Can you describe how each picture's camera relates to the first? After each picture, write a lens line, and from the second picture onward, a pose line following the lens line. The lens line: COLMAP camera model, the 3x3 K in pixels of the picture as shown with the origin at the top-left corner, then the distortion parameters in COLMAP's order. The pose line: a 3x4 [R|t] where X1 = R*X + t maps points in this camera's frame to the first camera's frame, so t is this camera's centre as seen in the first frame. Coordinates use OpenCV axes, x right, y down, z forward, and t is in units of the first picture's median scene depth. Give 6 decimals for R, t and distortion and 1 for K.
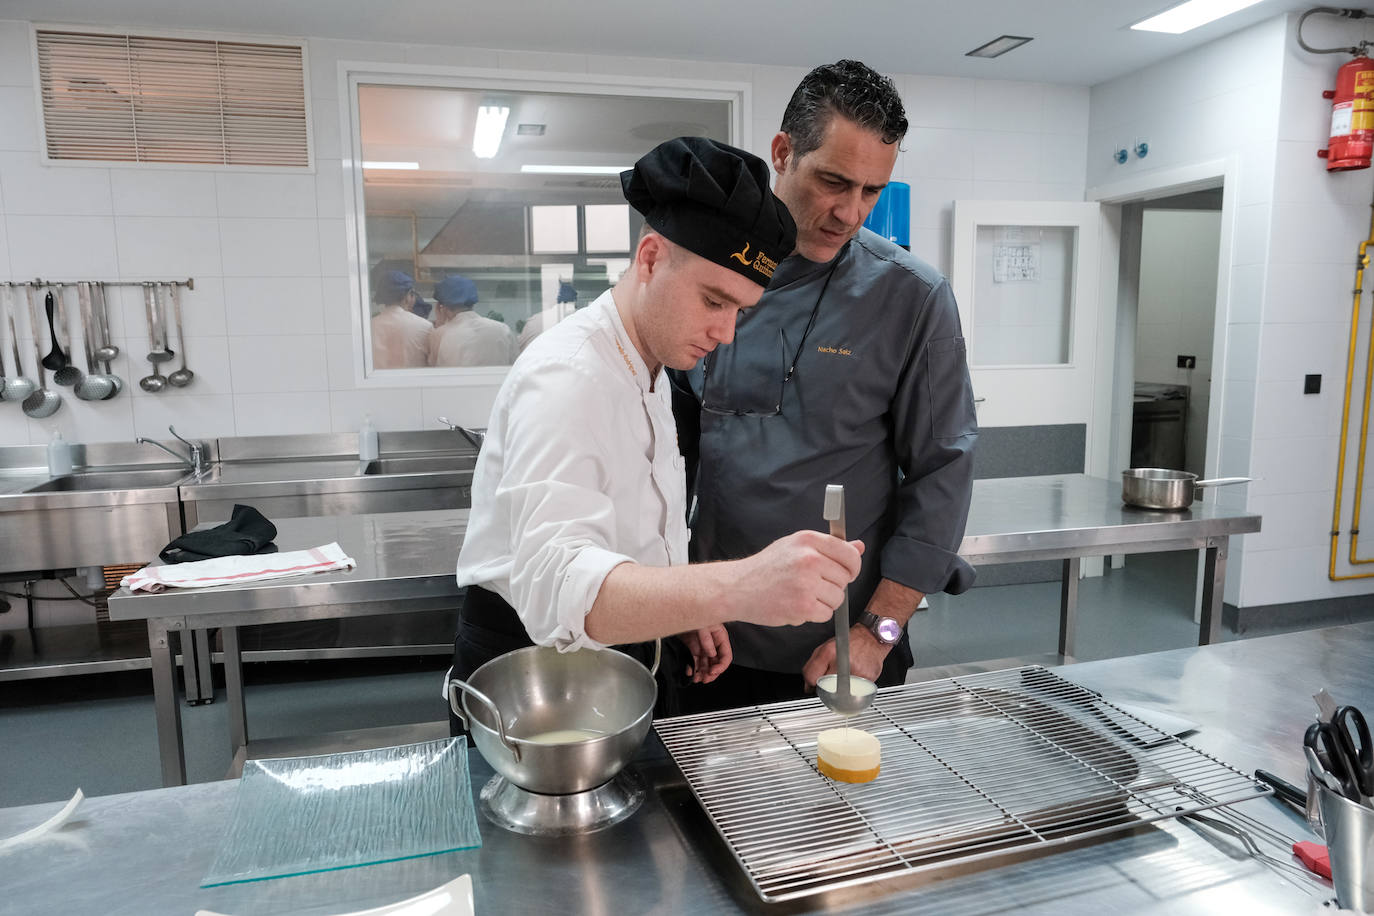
lens RADIAL K [[960.0, 0, 685.3], [0, 960.0, 466.7], [0, 0, 1]] dist [-0.033331, 0.033332]
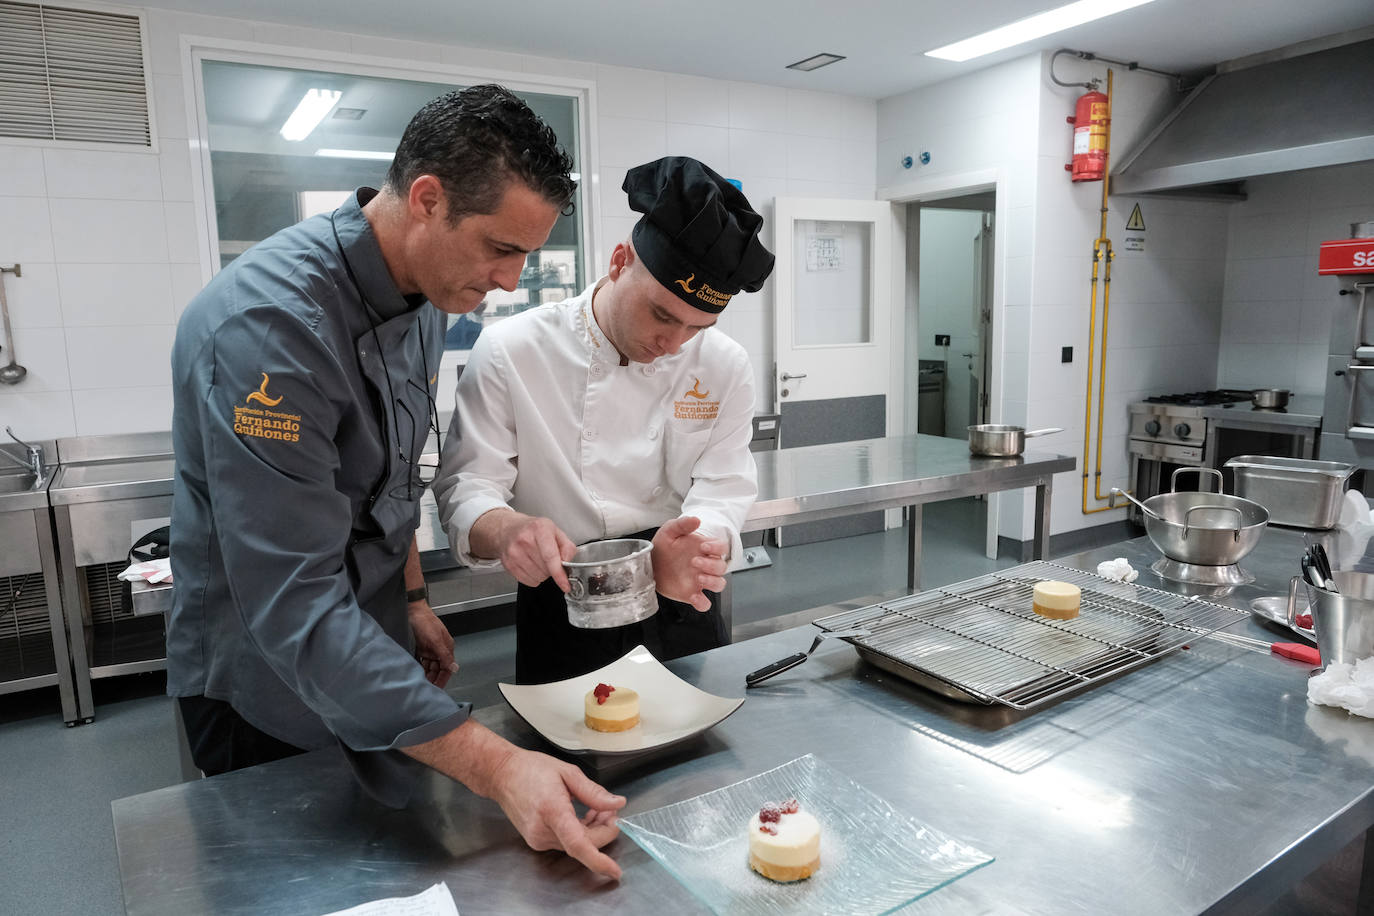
lens RADIAL K [[960.0, 0, 685.3], [0, 960.0, 466.7], [0, 0, 1]] dist [-0.033331, 0.033332]
pose [[0.959222, -0.053401, 0.277564, -0.163551], [0.050175, 0.998565, 0.018718, 0.009626], [-0.278165, -0.004028, 0.960525, -0.047120]]
